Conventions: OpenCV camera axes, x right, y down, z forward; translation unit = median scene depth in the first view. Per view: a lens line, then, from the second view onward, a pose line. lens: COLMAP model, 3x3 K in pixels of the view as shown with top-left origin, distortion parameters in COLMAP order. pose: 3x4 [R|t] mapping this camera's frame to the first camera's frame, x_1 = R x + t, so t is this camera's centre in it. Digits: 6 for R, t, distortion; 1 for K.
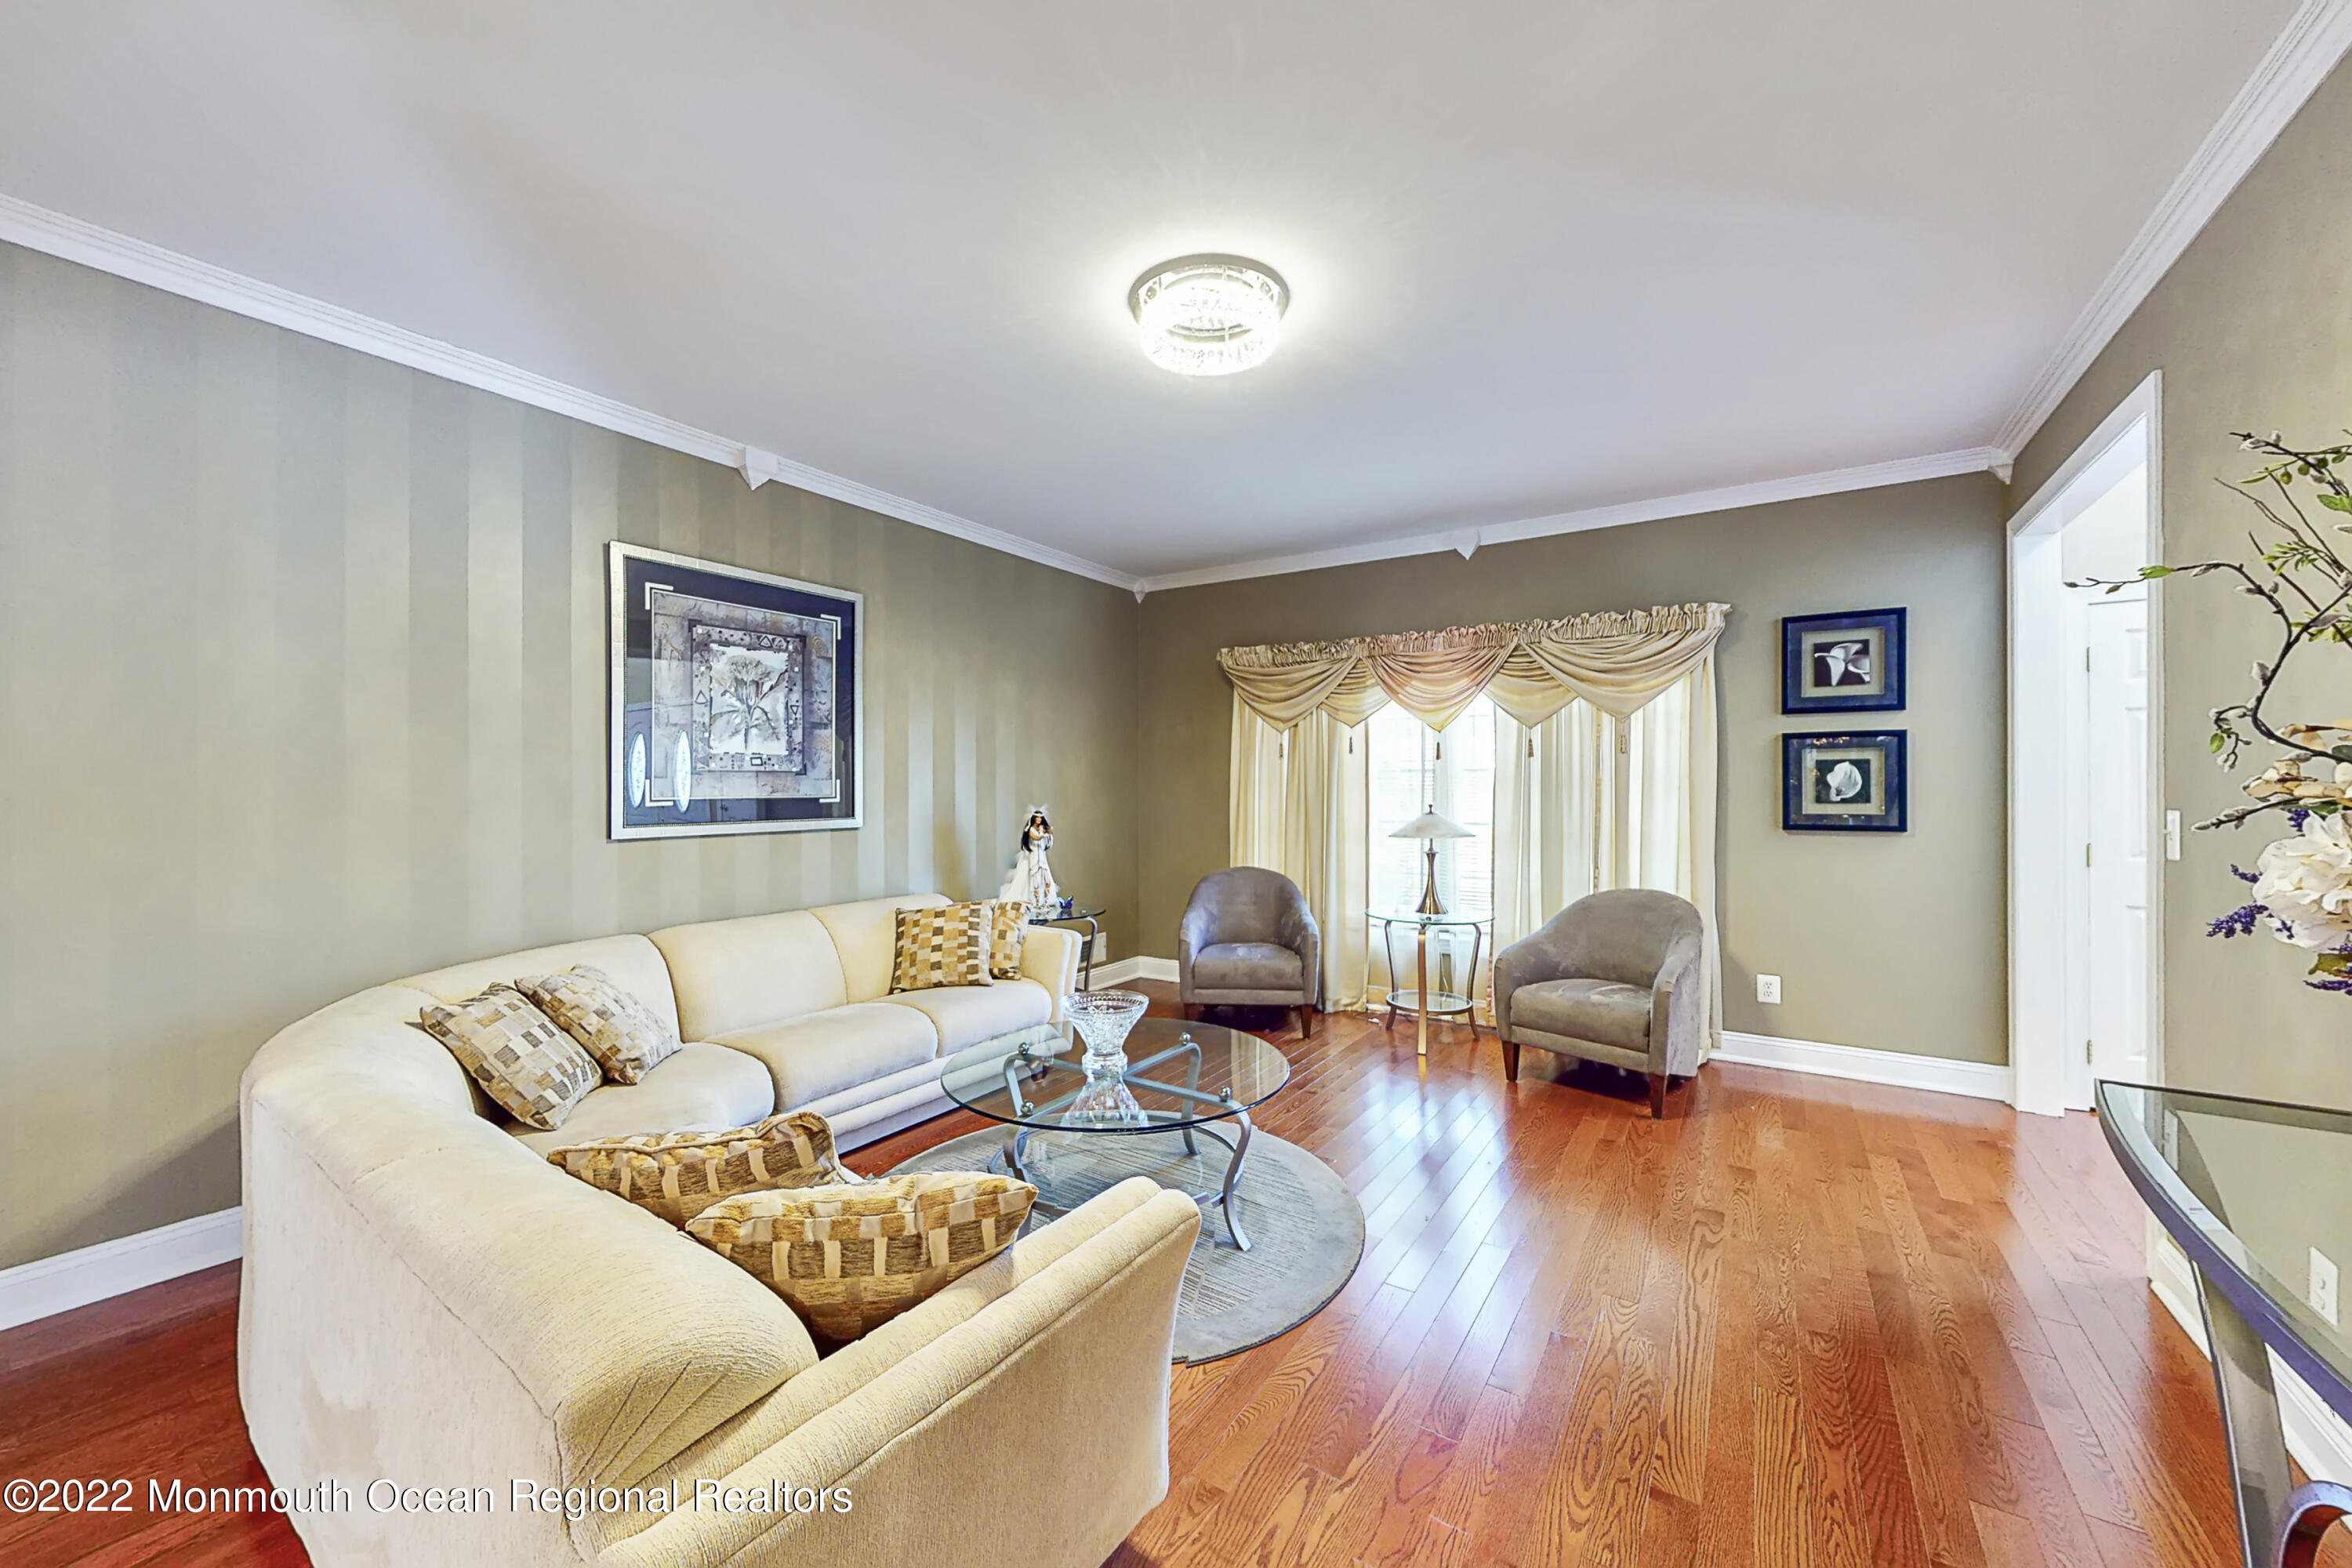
lens RADIAL K [[888.3, 0, 1181.5], [0, 888.3, 778.8], [0, 0, 1]] dist [-0.008131, 0.000185]
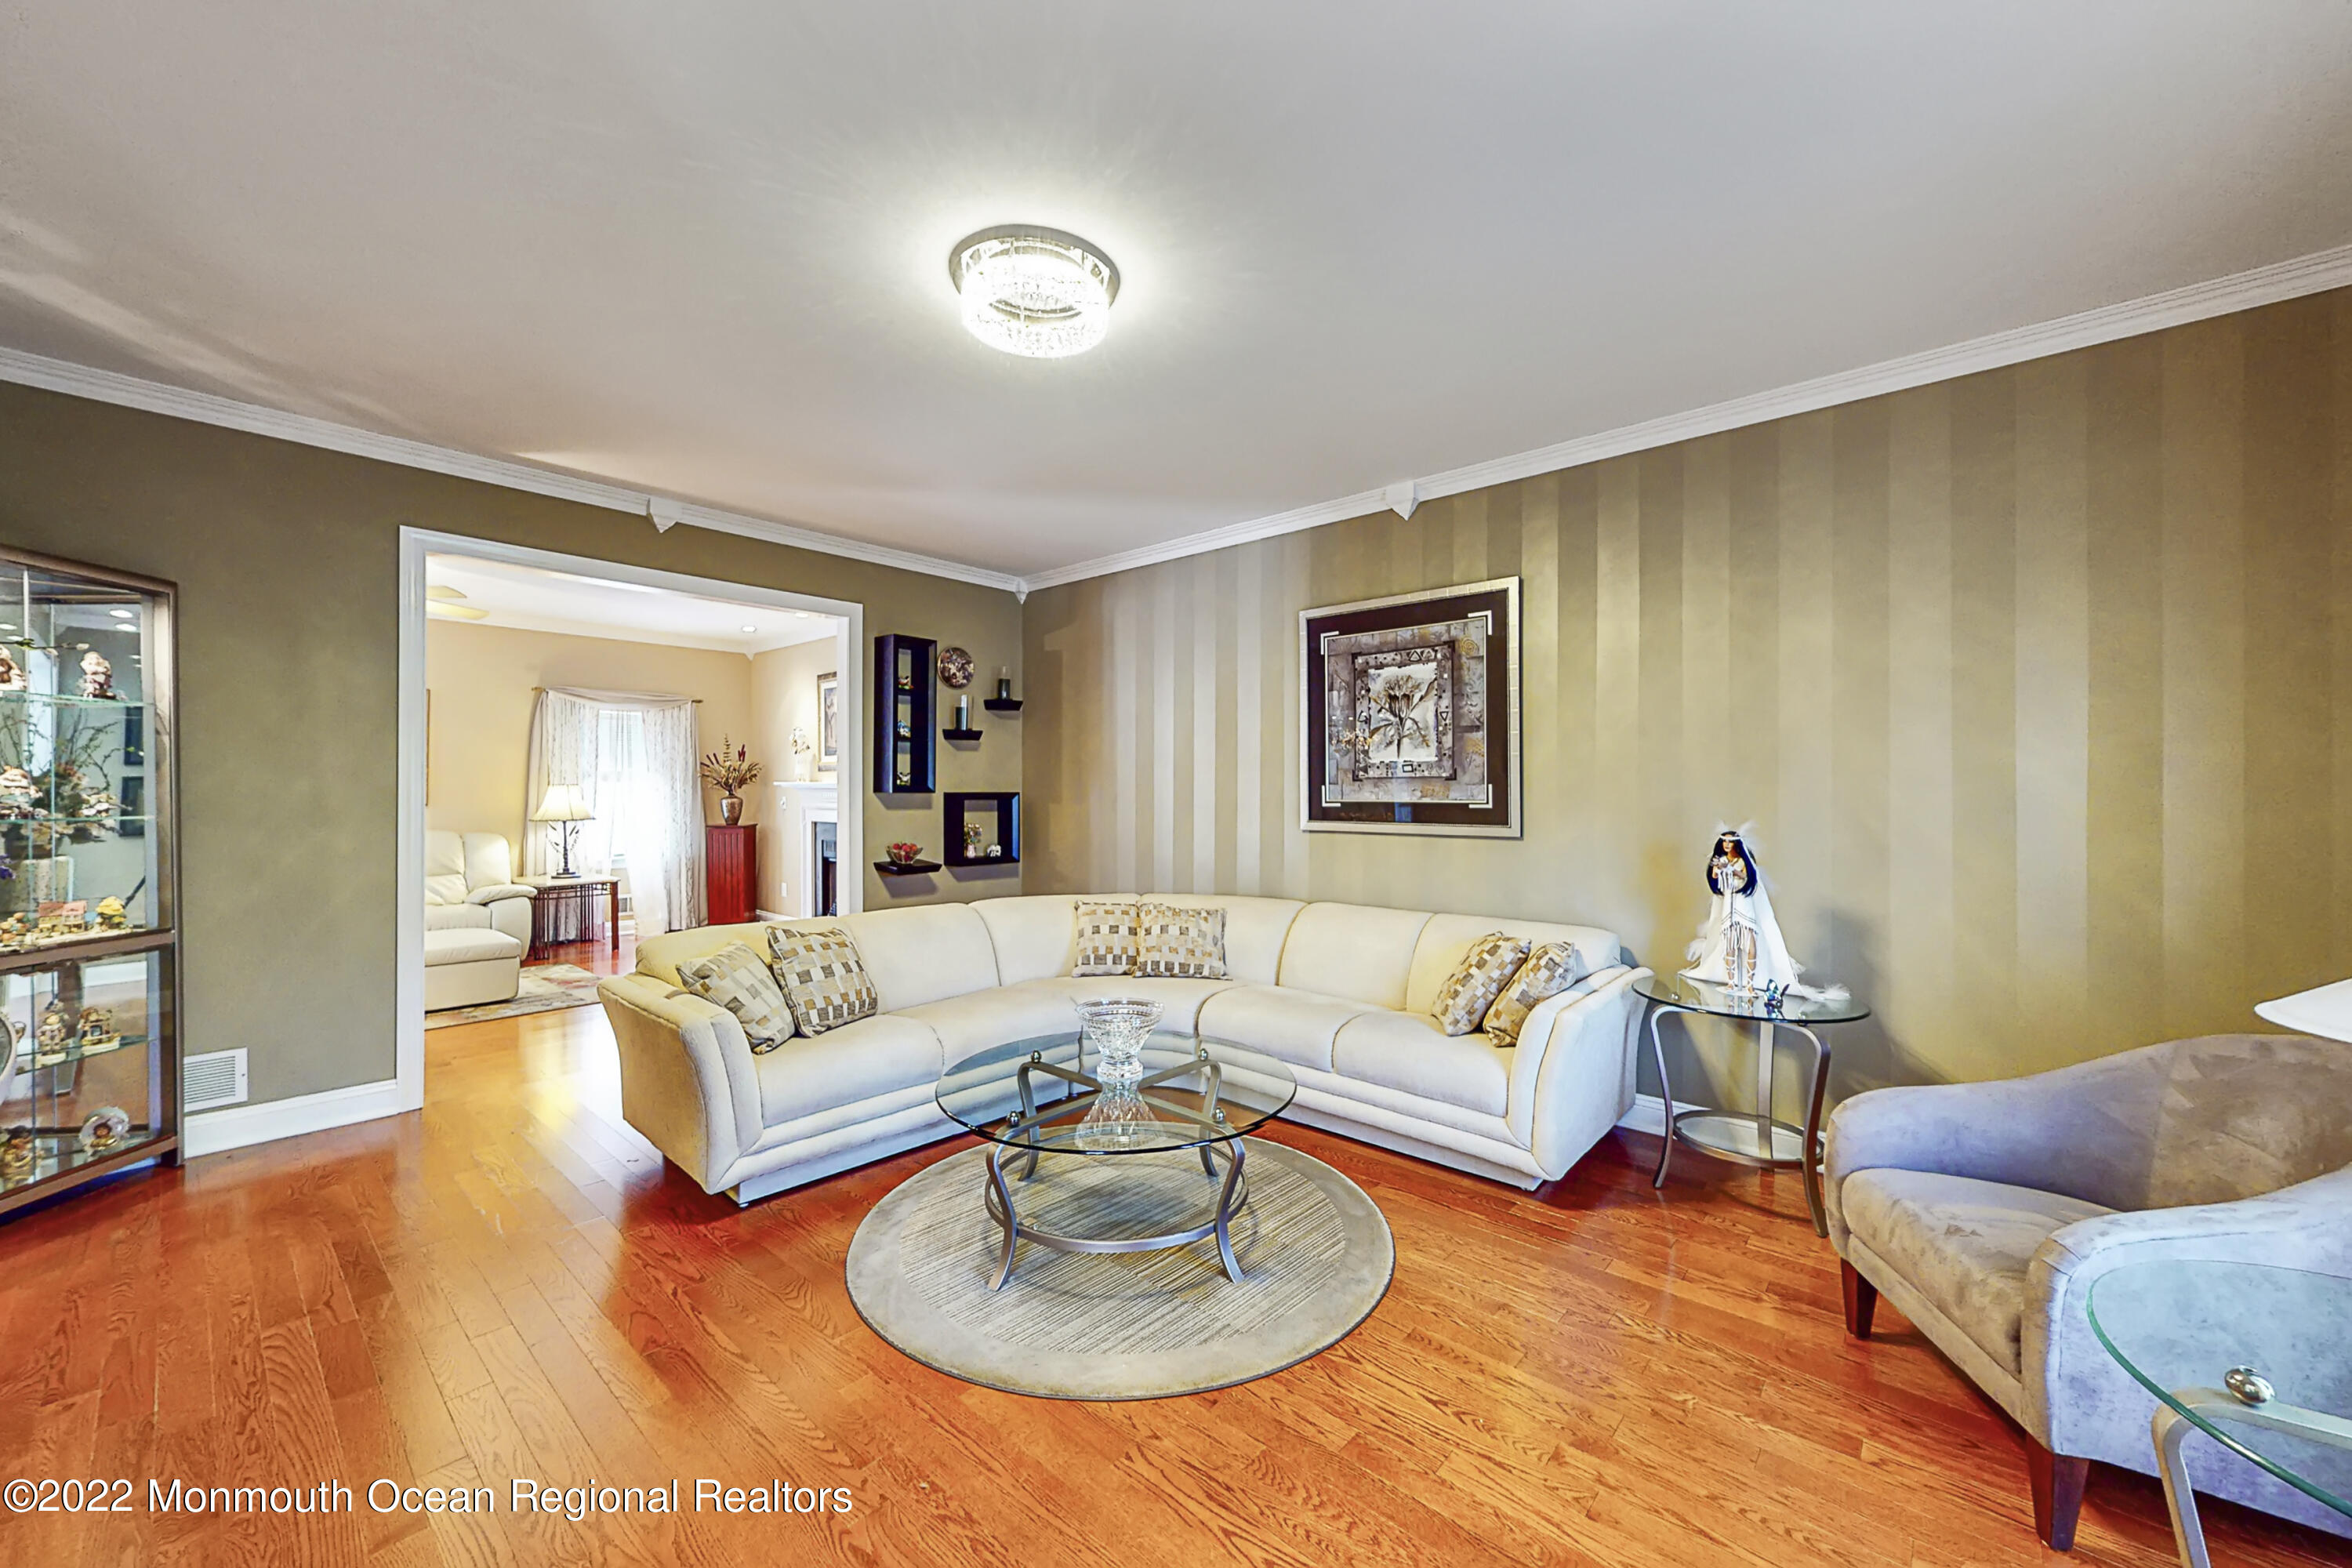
lens RADIAL K [[888.3, 0, 1182.0], [0, 888.3, 790.6], [0, 0, 1]] dist [-0.008131, 0.000185]
pose [[-0.140858, -0.009137, -0.989988, 0.637153], [-0.000333, 0.999958, -0.009182, 0.017859], [0.990030, -0.000963, -0.140855, 0.879186]]
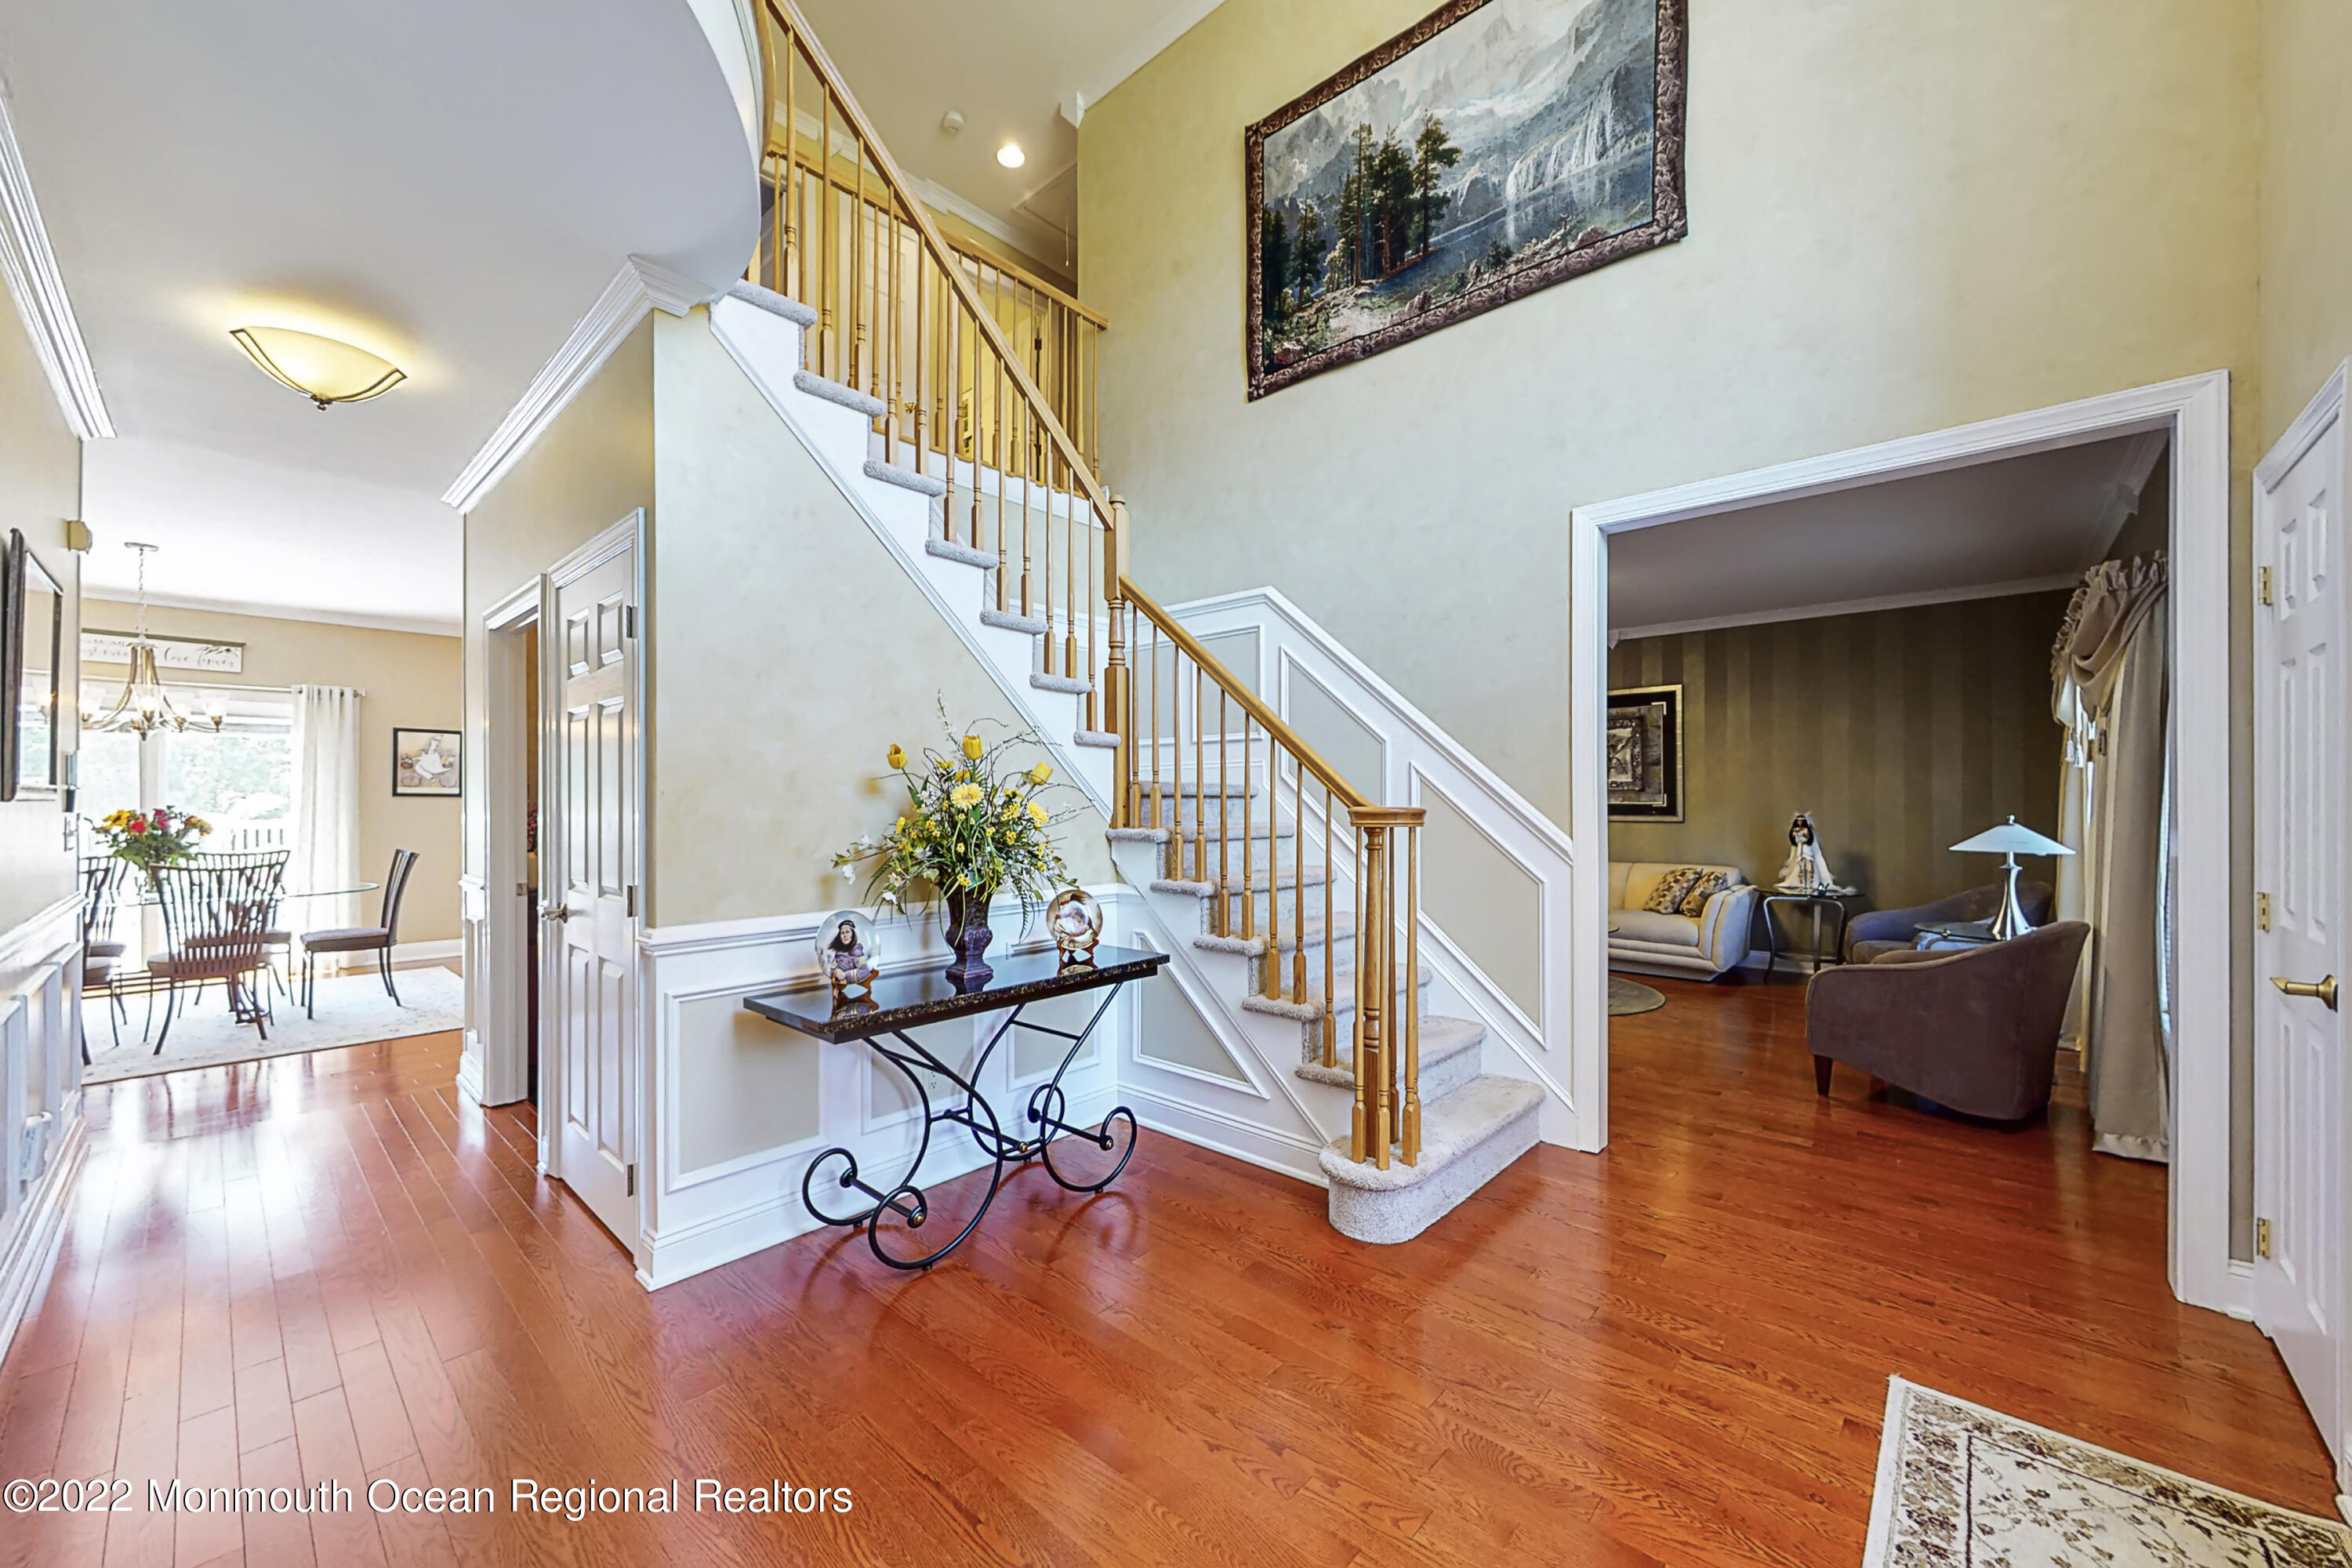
lens RADIAL K [[888.3, 0, 1166.6], [0, 888.3, 797.8], [0, 0, 1]] dist [-0.008131, 0.000185]
pose [[-0.177087, -0.002113, -0.984193, 1.658497], [0.005006, 0.999983, -0.003047, 0.009989], [0.984182, -0.005466, -0.177073, 0.362908]]
